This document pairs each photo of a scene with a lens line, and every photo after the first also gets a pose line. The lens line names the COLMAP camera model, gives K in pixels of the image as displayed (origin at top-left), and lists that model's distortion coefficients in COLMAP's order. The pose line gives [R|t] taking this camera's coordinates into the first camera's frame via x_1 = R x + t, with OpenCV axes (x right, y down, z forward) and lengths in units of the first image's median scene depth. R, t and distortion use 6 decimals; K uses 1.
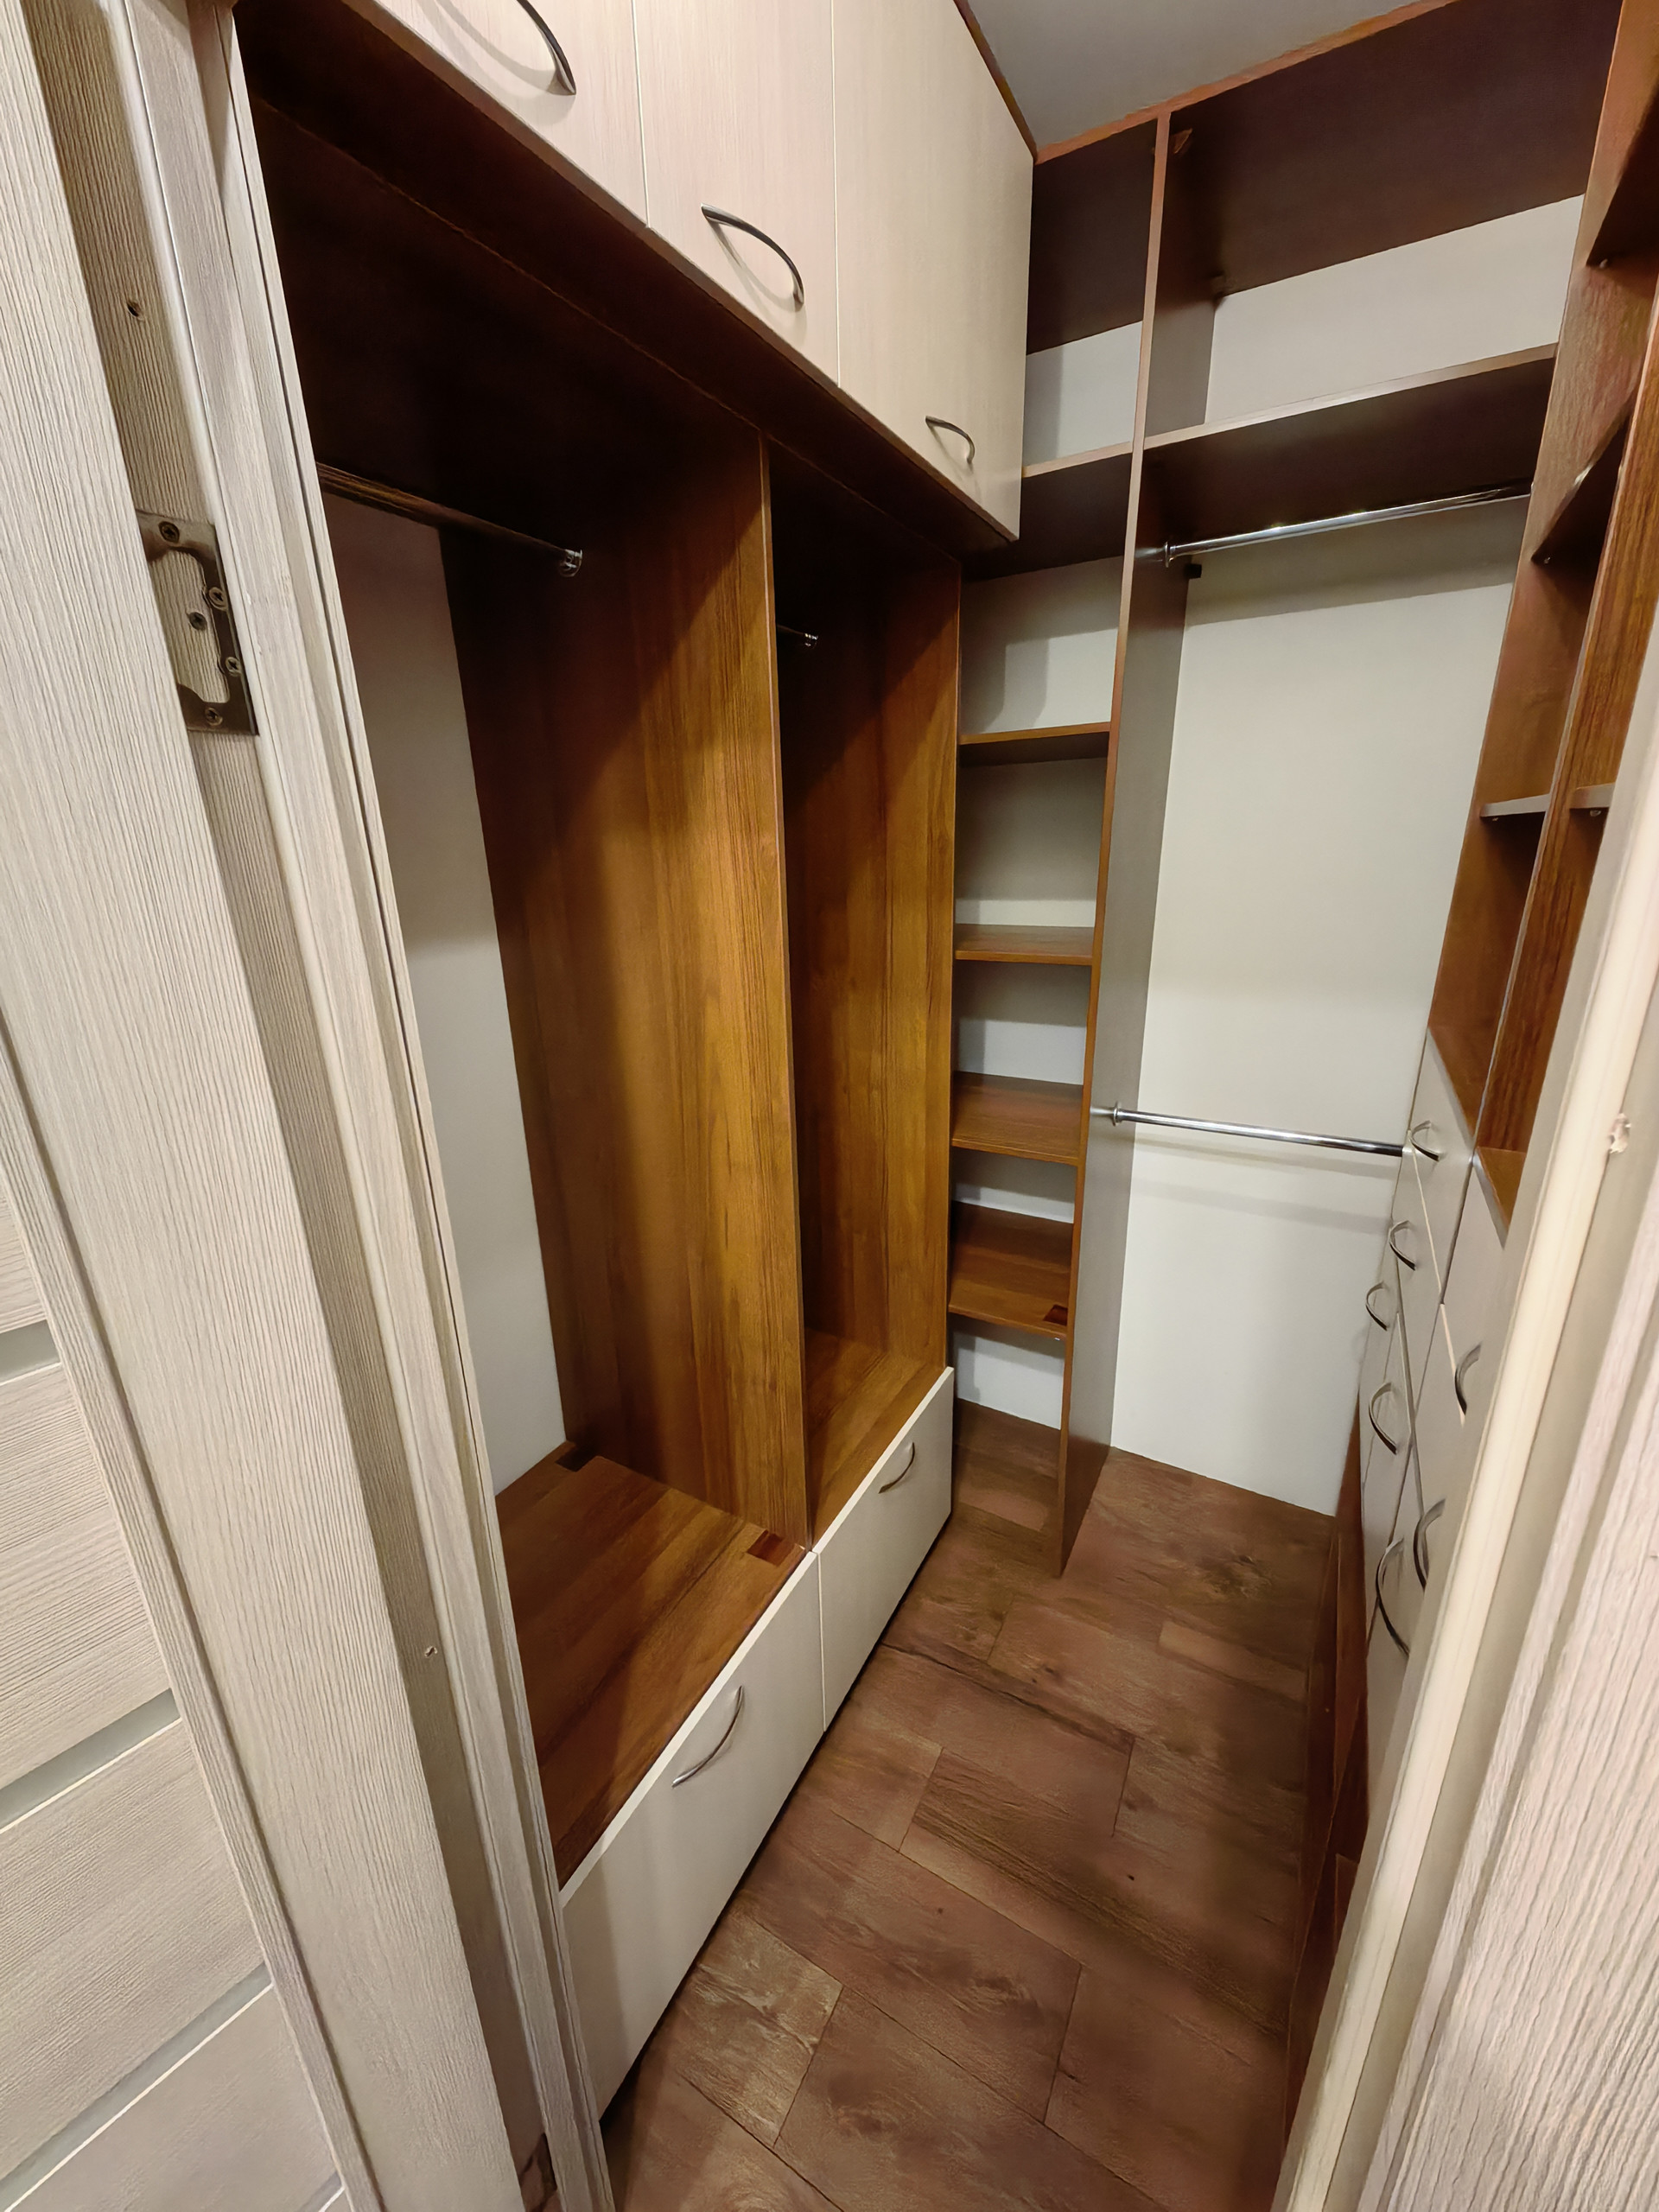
lens RADIAL K [[857.9, 0, 818.9], [0, 857.9, 1114.9], [0, 0, 1]] dist [-0.012049, -0.002521]
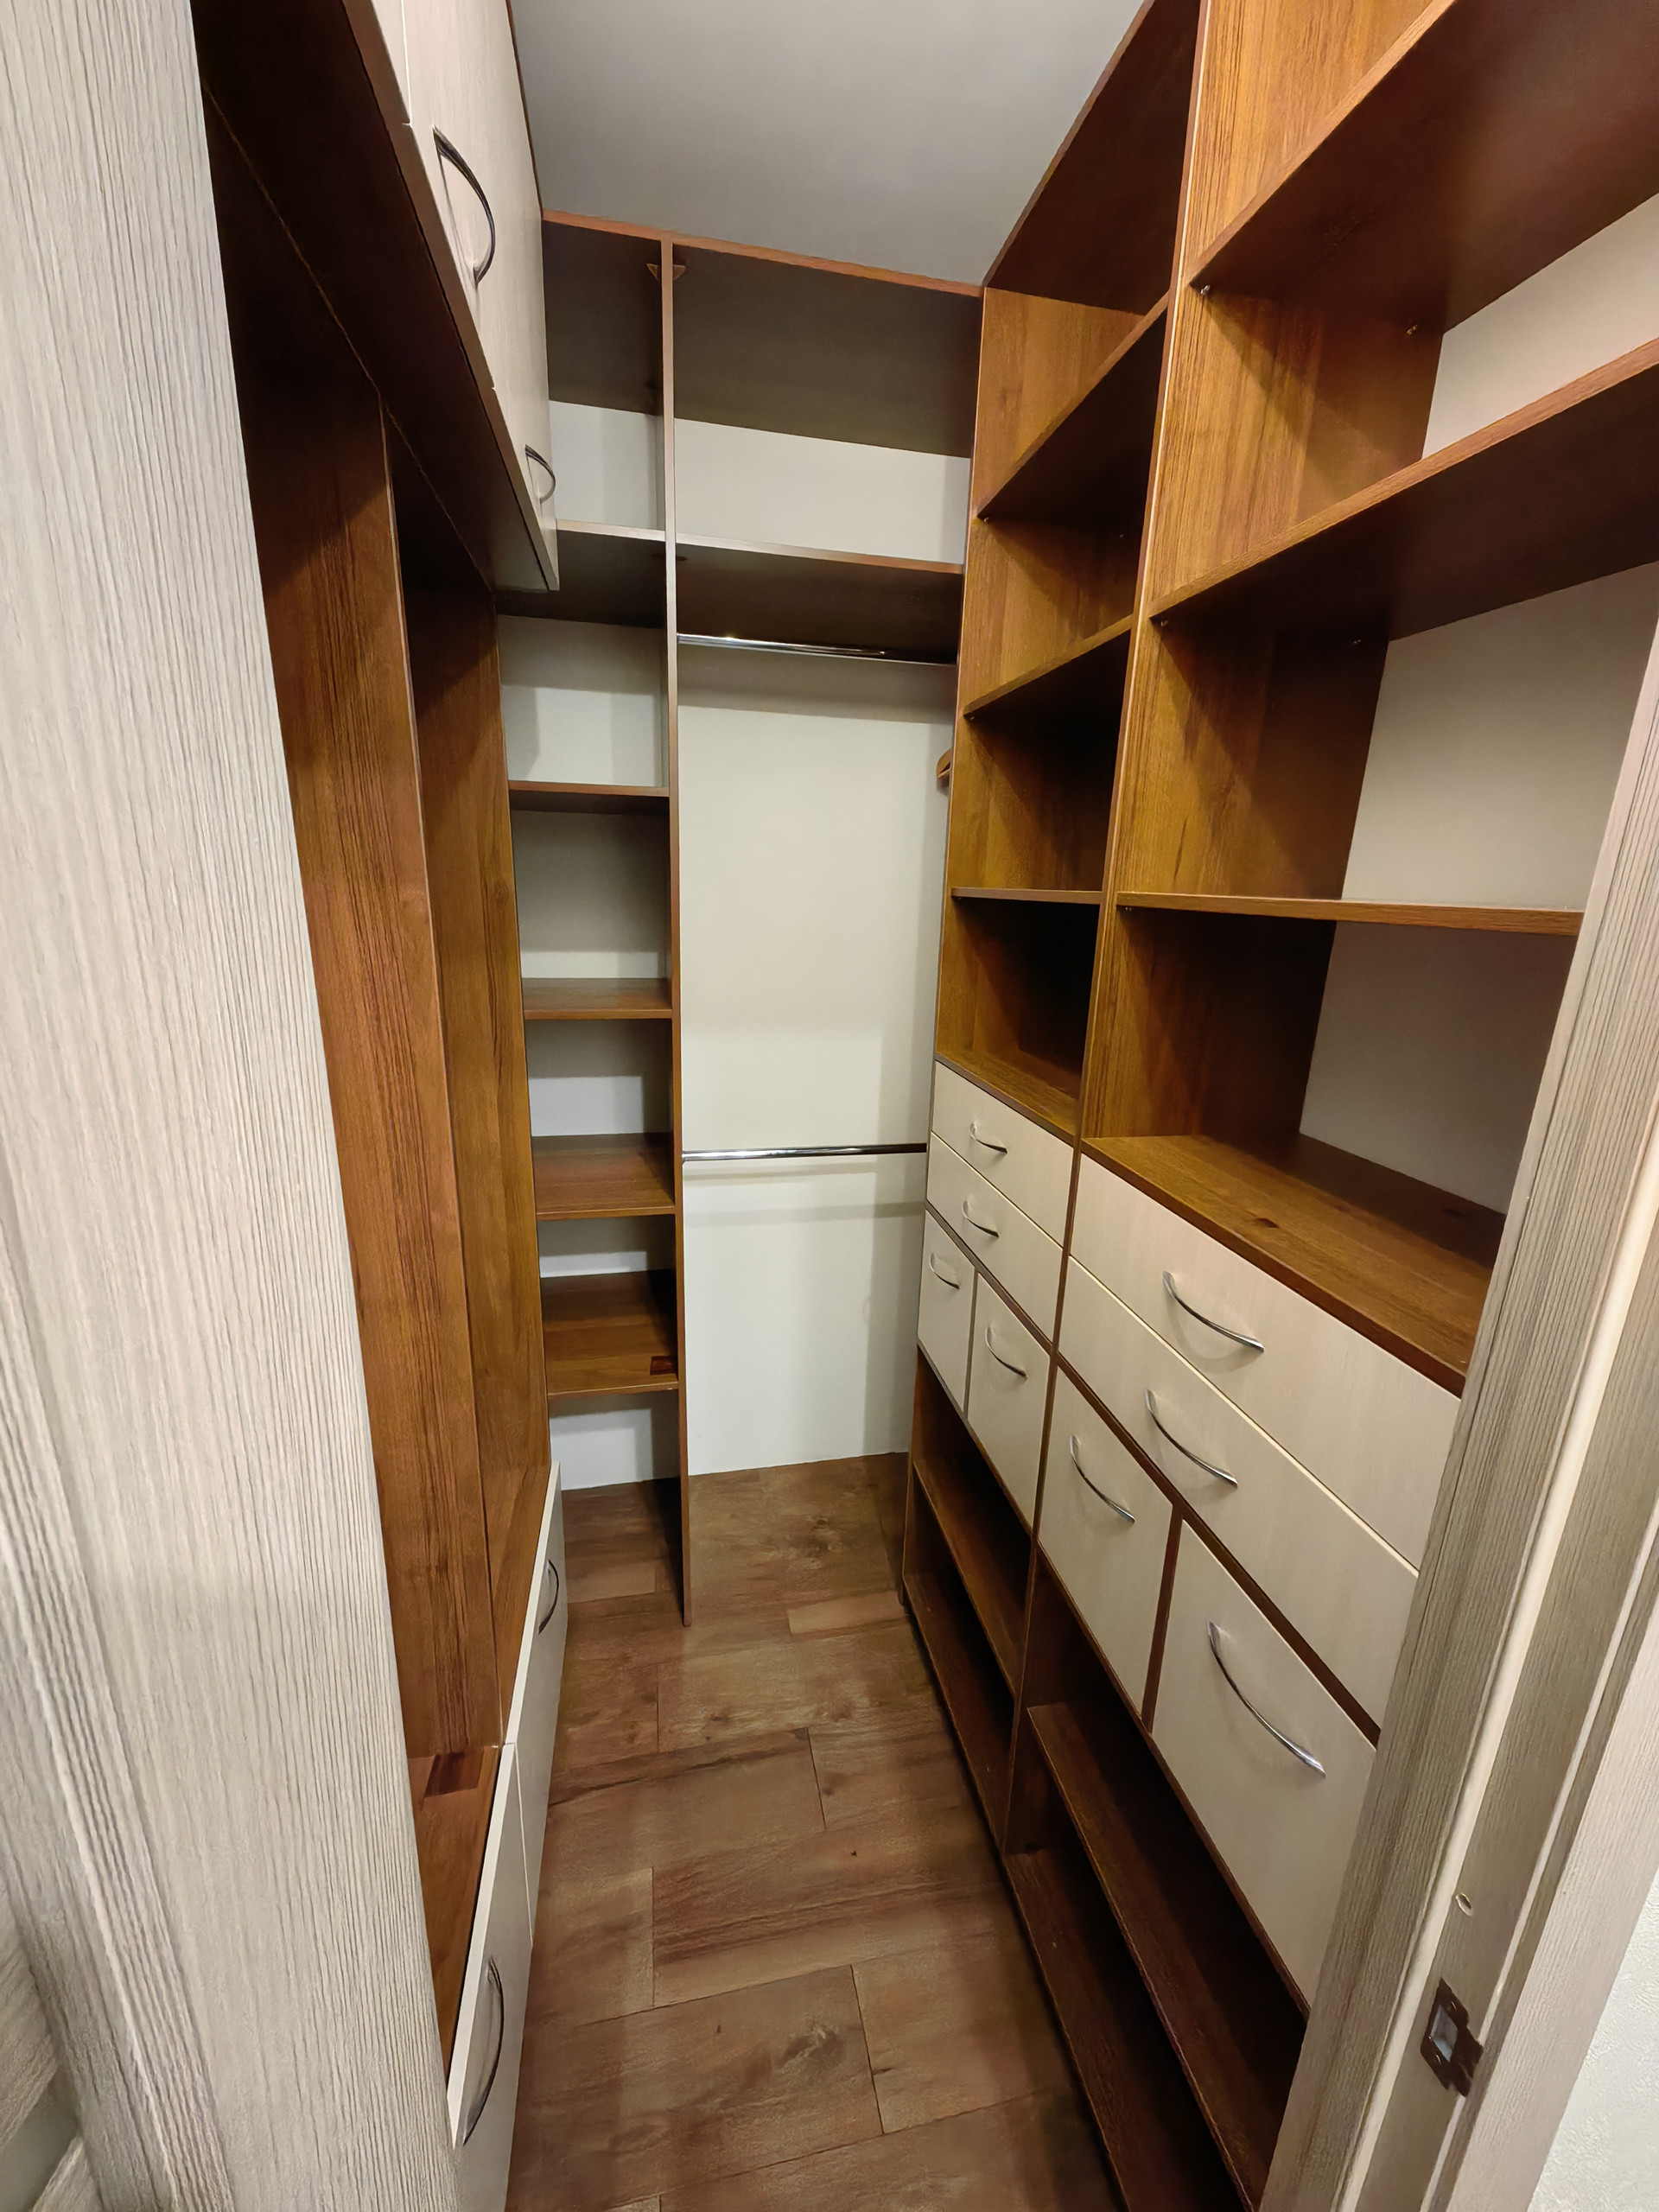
lens RADIAL K [[857.9, 0, 836.4], [0, 857.9, 1103.1], [0, 0, 1]] dist [-0.012049, -0.002521]
pose [[0.721890, -0.124667, 0.680685, -0.227500], [0.159041, 0.987197, 0.012136, -0.049541], [-0.673484, 0.099496, 0.732475, 0.112434]]
